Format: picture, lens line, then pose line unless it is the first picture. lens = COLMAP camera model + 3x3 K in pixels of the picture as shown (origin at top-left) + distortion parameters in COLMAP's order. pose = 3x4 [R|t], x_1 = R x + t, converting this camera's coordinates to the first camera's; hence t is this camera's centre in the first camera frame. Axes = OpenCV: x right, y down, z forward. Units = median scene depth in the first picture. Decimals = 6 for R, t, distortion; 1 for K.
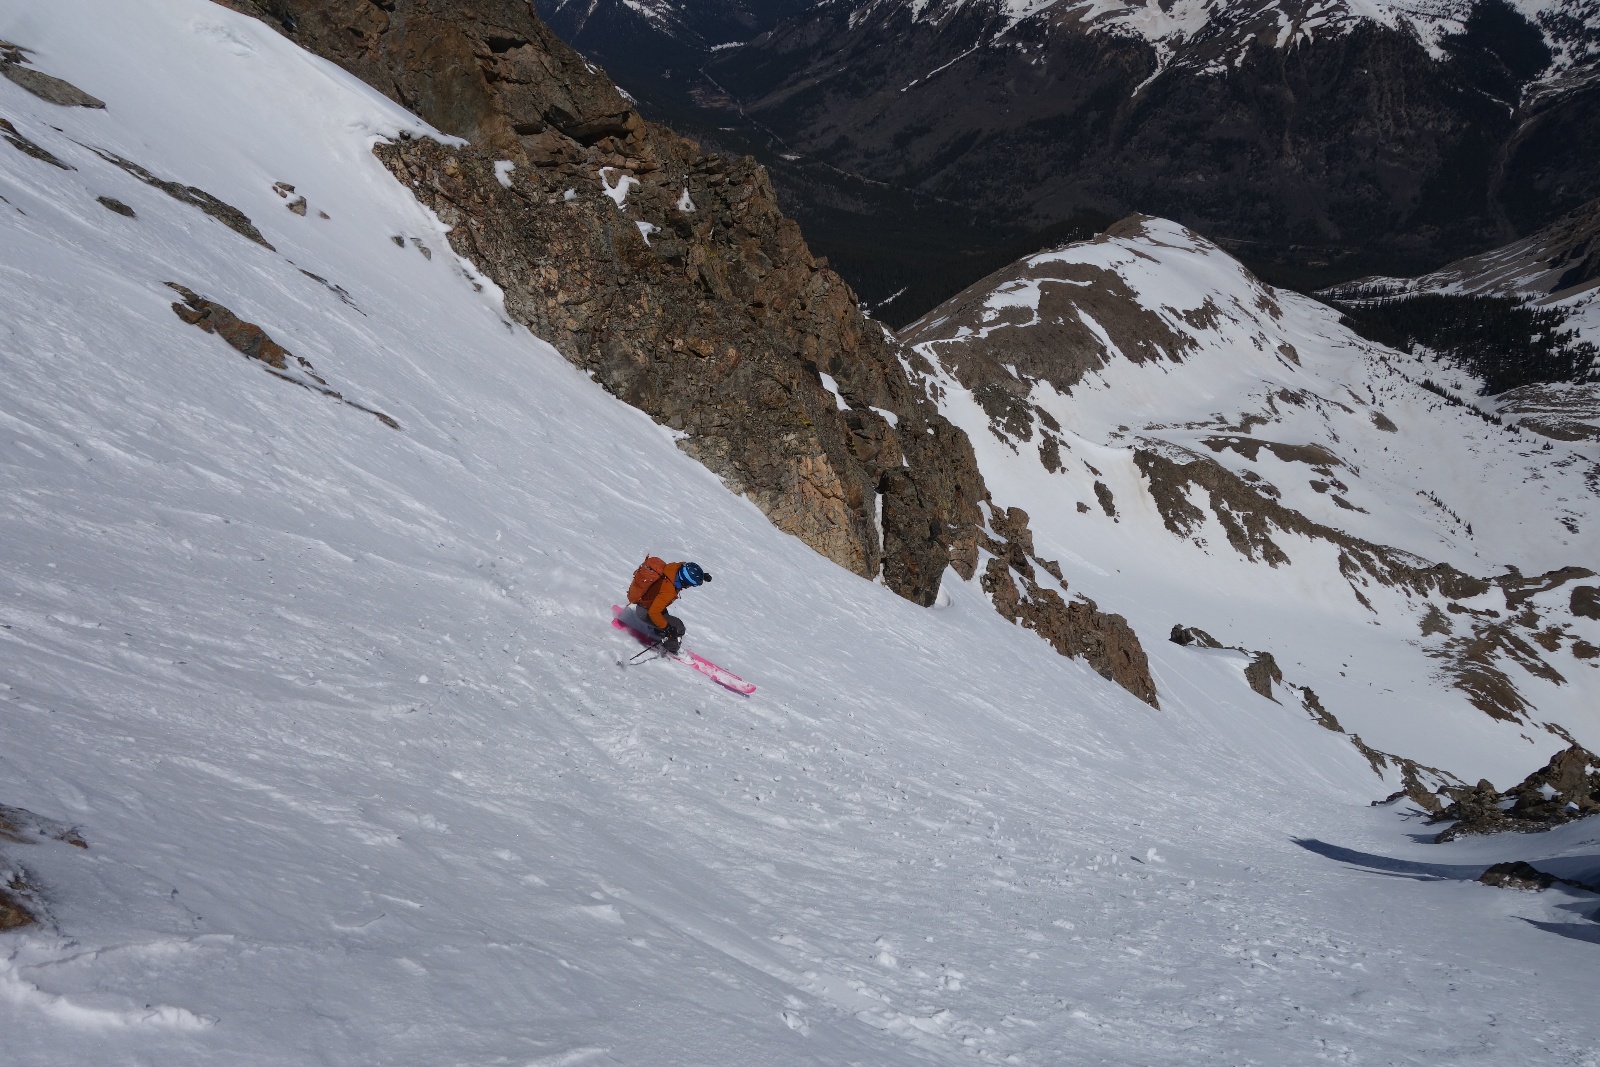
lens RADIAL K [[1261.8, 0, 800.0], [0, 1261.8, 533.5], [0, 0, 1]] dist [-0.008751, -0.020792]
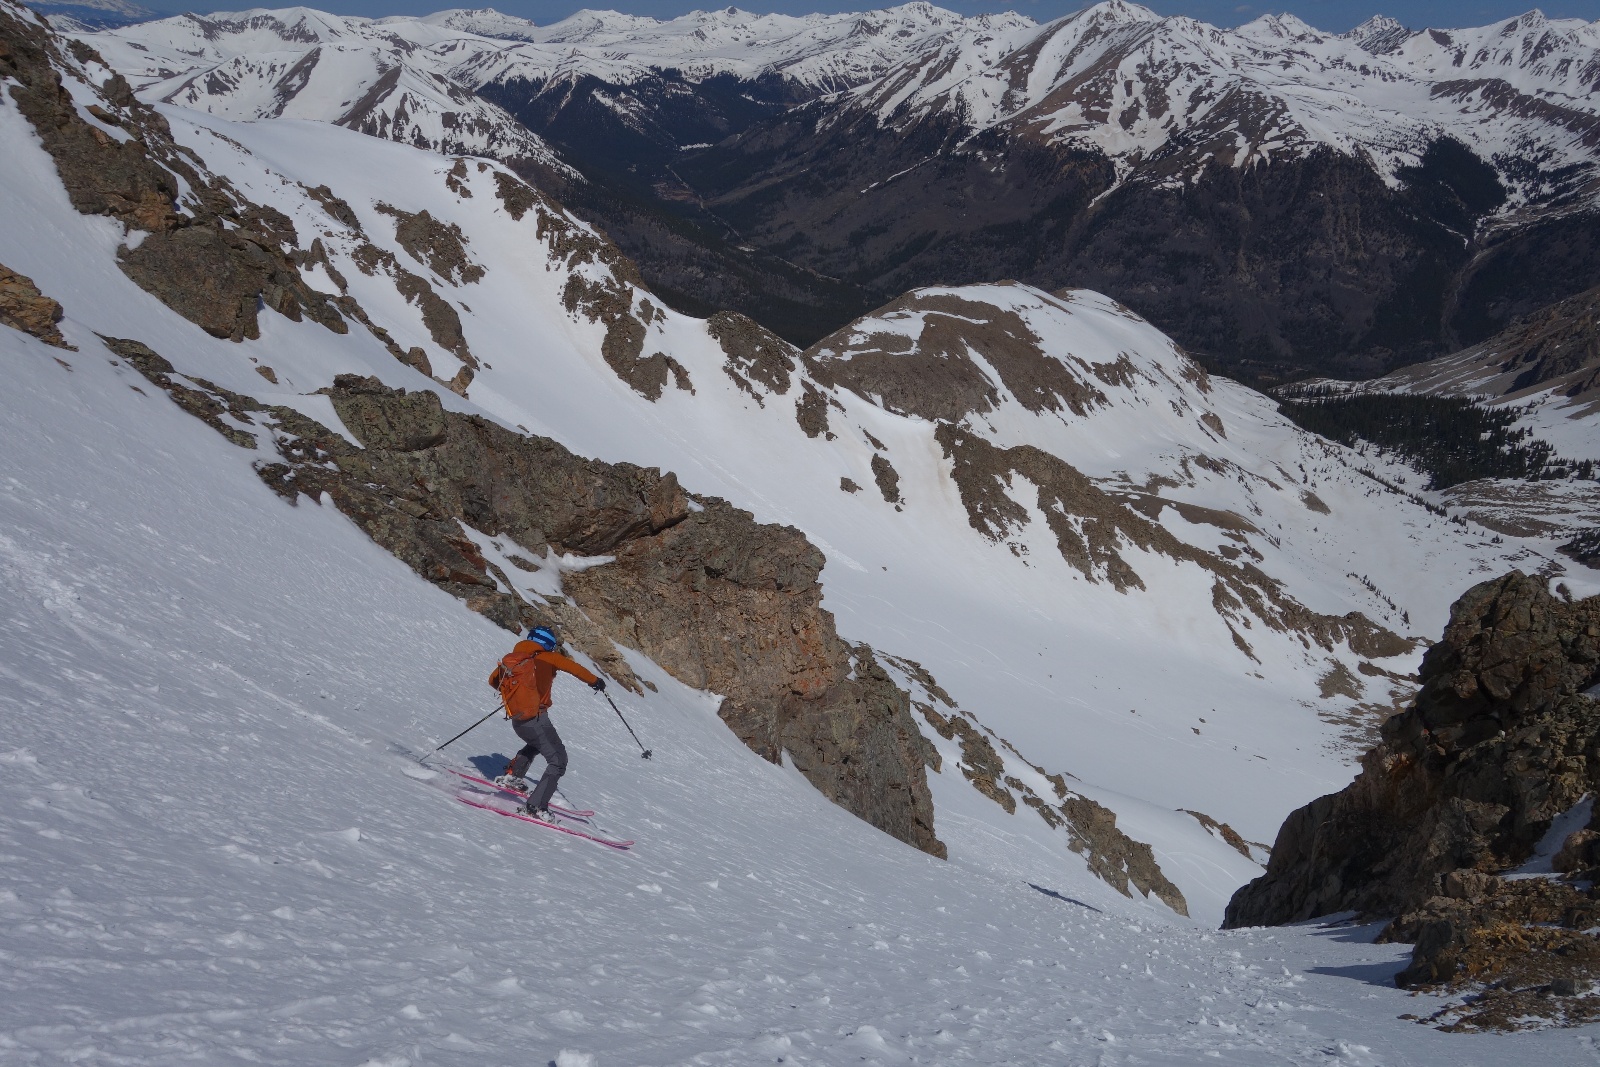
lens RADIAL K [[1261.8, 0, 800.0], [0, 1261.8, 533.5], [0, 0, 1]] dist [-0.008751, -0.020792]
pose [[0.998261, 0.053119, 0.025549, 0.065126], [-0.050630, 0.994673, -0.089788, 0.026465], [-0.030182, 0.088338, 0.995633, 0.104266]]
